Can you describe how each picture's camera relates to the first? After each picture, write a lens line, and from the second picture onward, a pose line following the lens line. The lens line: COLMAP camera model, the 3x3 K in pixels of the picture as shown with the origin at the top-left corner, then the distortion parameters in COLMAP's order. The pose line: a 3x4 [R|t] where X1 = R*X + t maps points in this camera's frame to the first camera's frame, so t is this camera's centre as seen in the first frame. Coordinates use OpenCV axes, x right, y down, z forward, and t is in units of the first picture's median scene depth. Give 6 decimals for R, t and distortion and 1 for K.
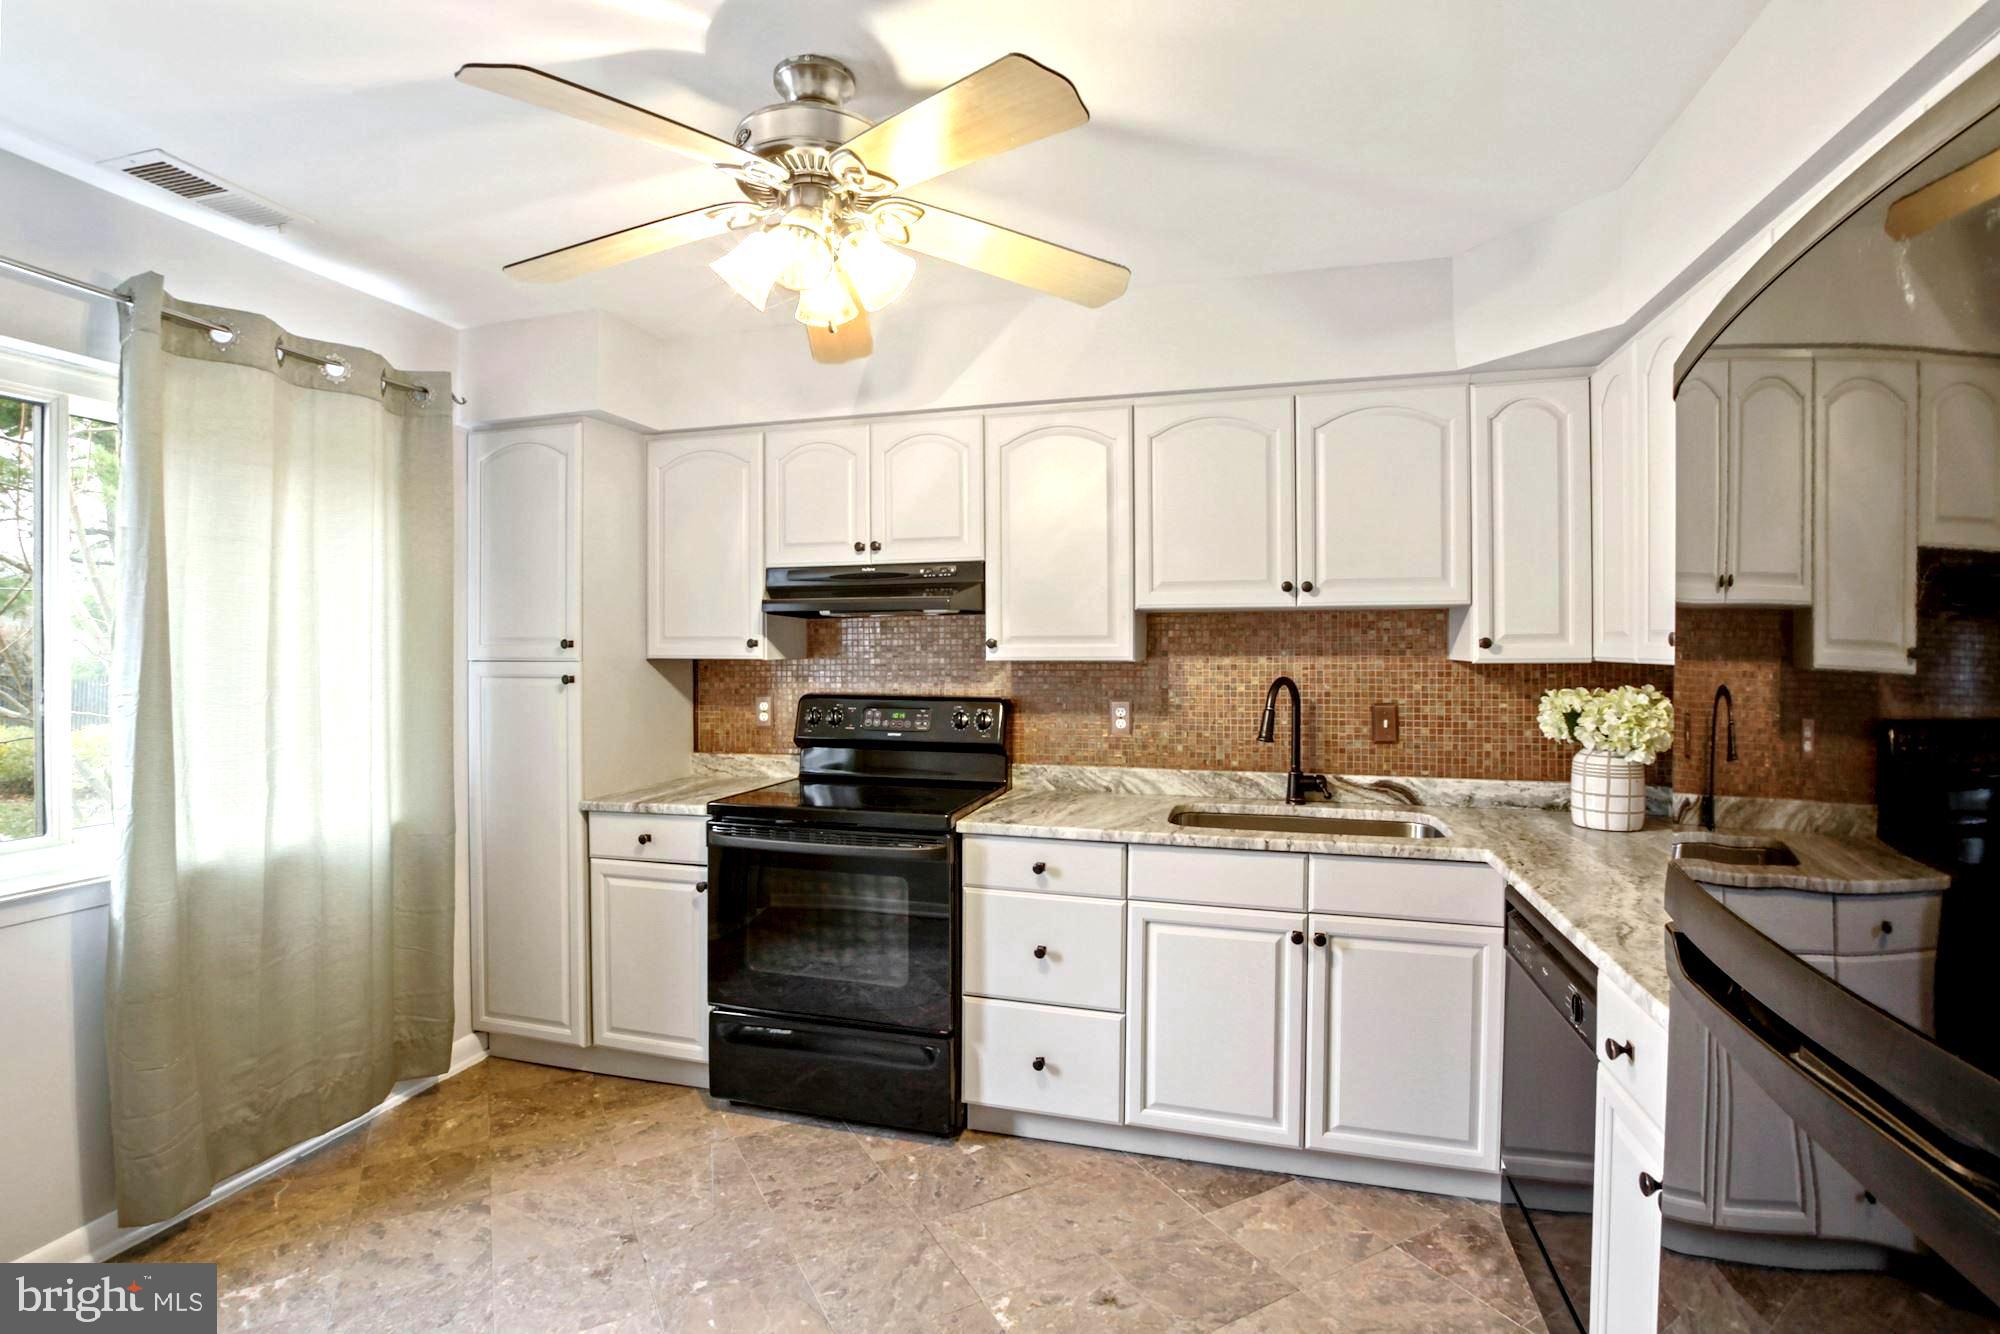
lens RADIAL K [[947.3, 0, 993.2], [0, 947.3, 650.8], [0, 0, 1]] dist [-0.008458, -0.000351]
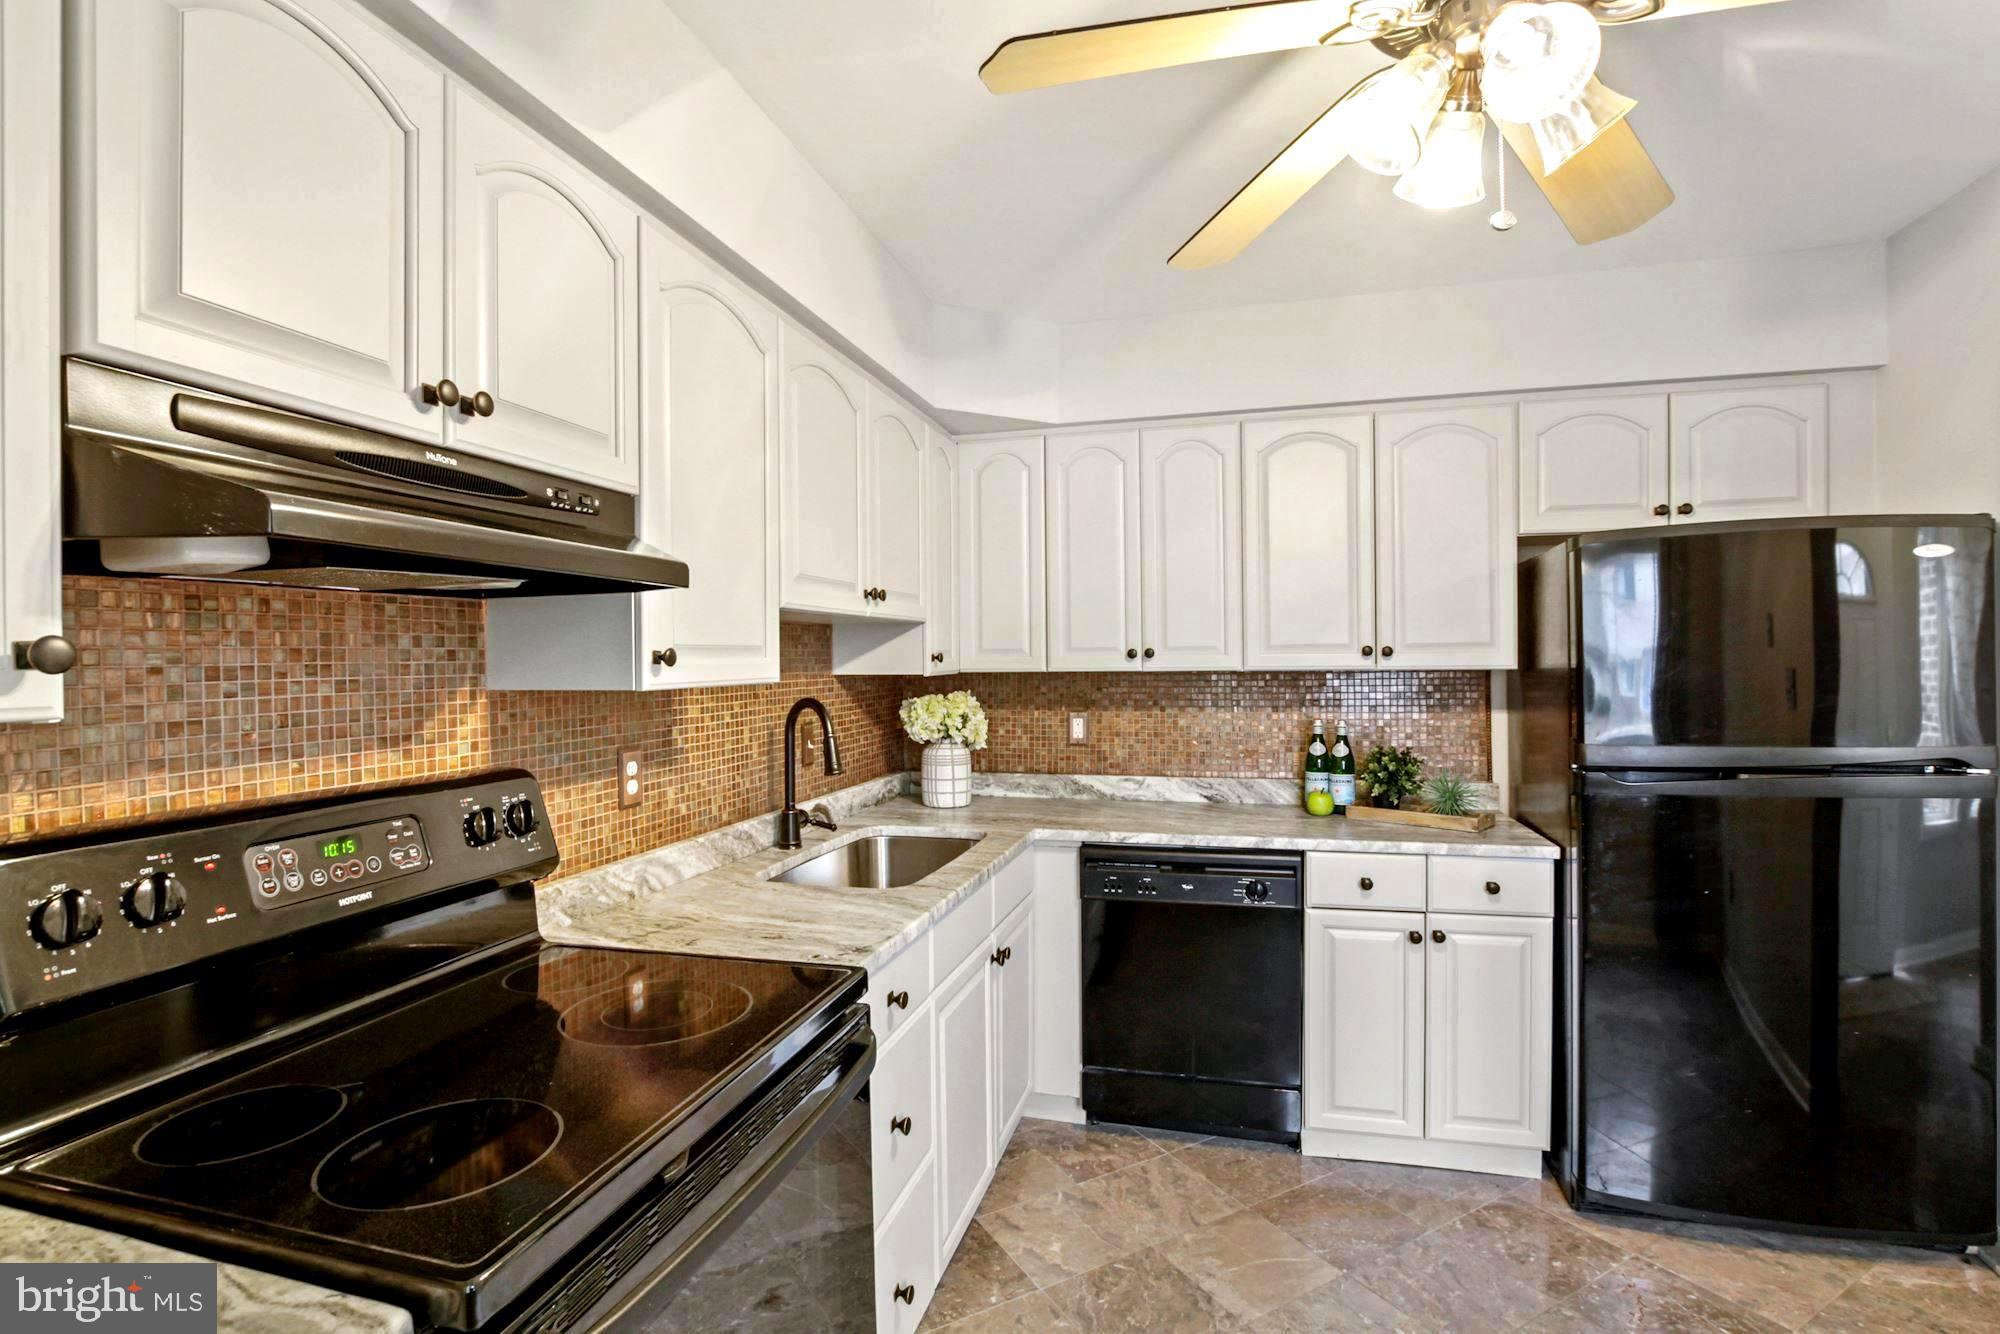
lens RADIAL K [[947.3, 0, 988.1], [0, 947.3, 677.5], [0, 0, 1]] dist [-0.008458, -0.000351]
pose [[-0.002588, -0.016570, 0.999859, -0.522420], [0.015829, 0.999737, 0.016609, -0.002389], [-0.999871, 0.015870, -0.002325, 0.813259]]
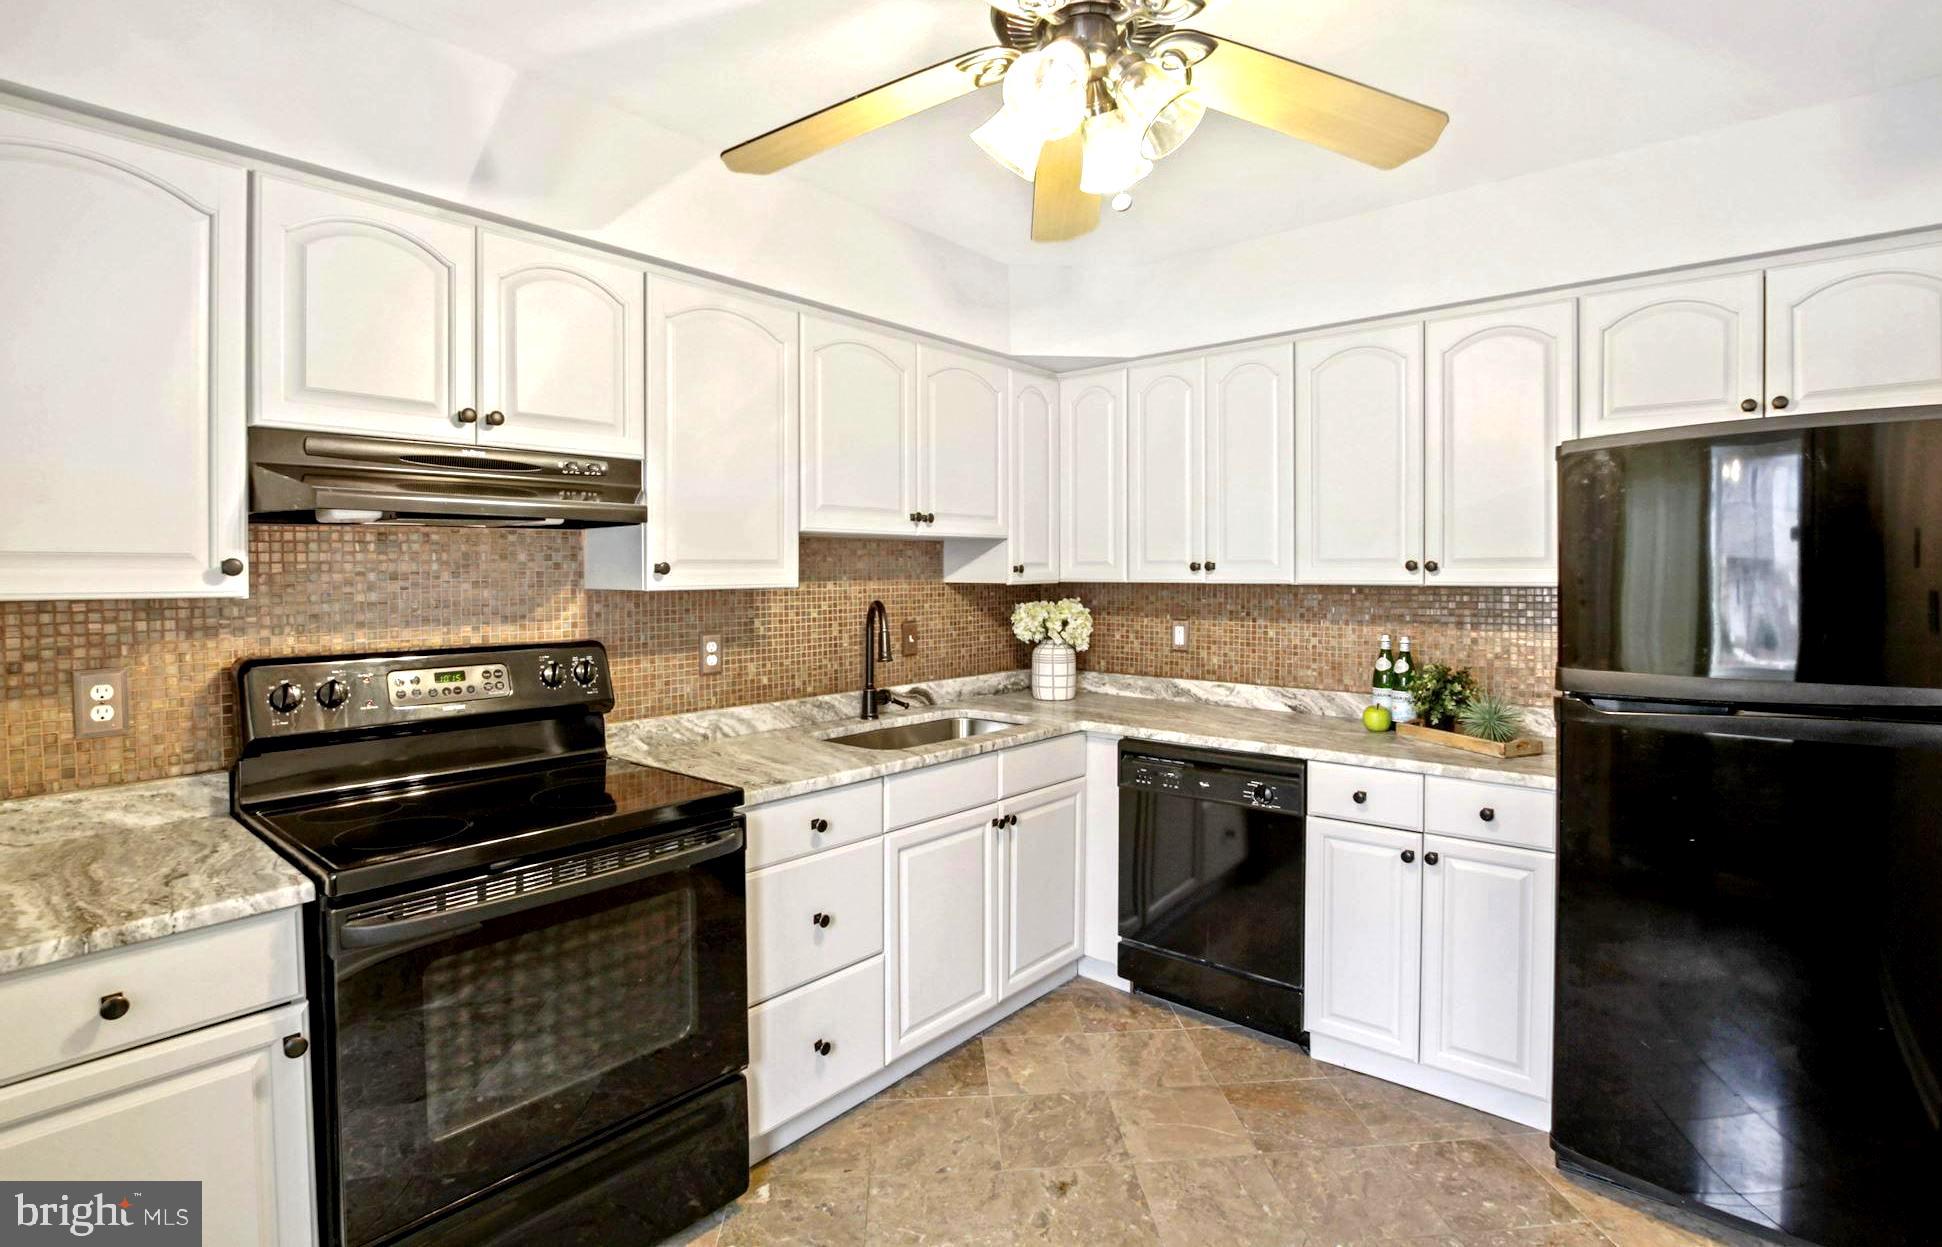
lens RADIAL K [[941.6, 0, 983.3], [0, 941.6, 588.0], [0, 0, 1]] dist [-0.005089, 0.001525]
pose [[0.414967, -0.016432, 0.909688, -0.588145], [0.006130, 0.999865, 0.015265, -0.001765], [-0.909816, -0.000758, 0.415012, 0.435725]]
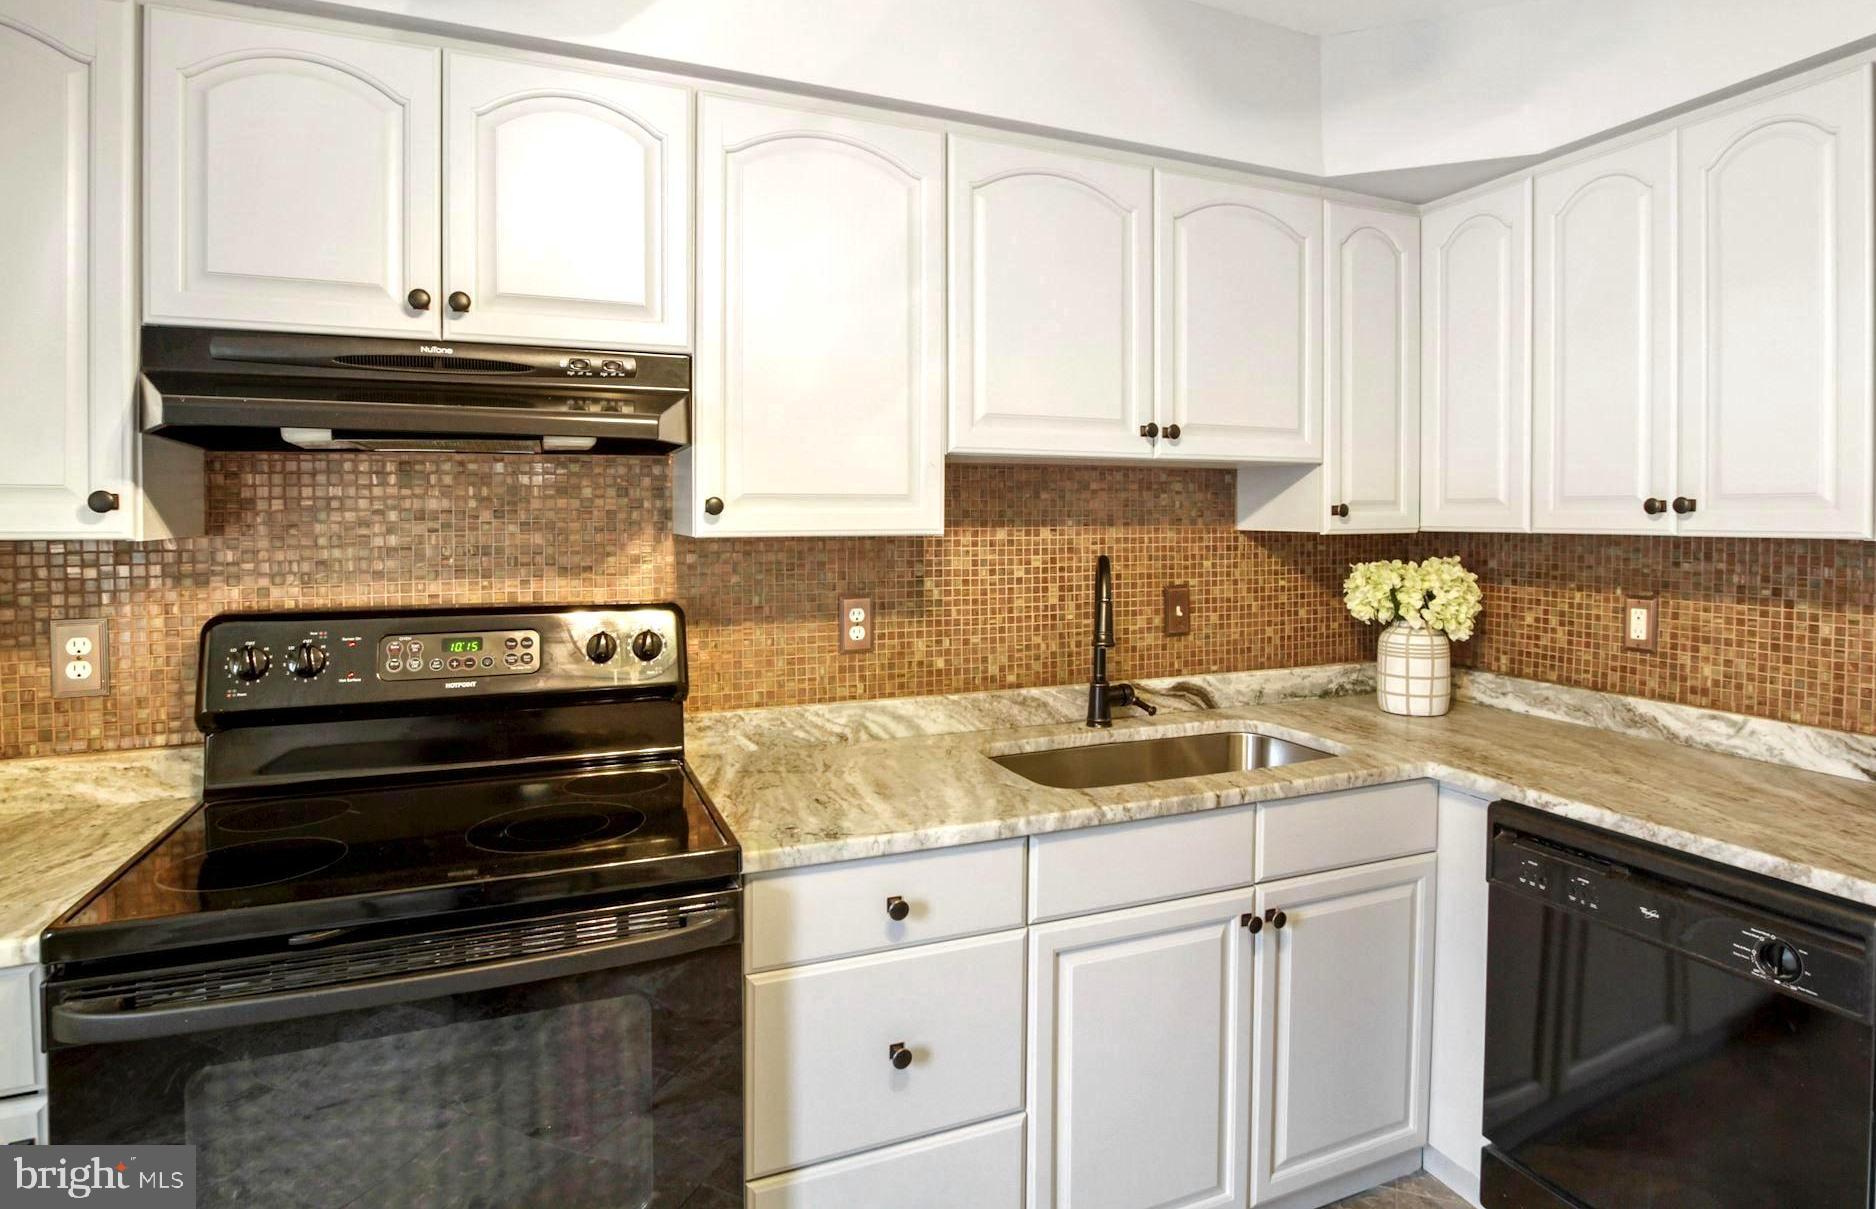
lens RADIAL K [[1007.8, 0, 985.9], [0, 1007.8, 533.6], [0, 0, 1]] dist [-0.025348, 0.005605]
pose [[0.766548, -0.008373, 0.642132, -0.252188], [0.000553, 0.999923, 0.012379, 0.001130], [-0.642186, -0.009134, 0.766494, 0.447216]]
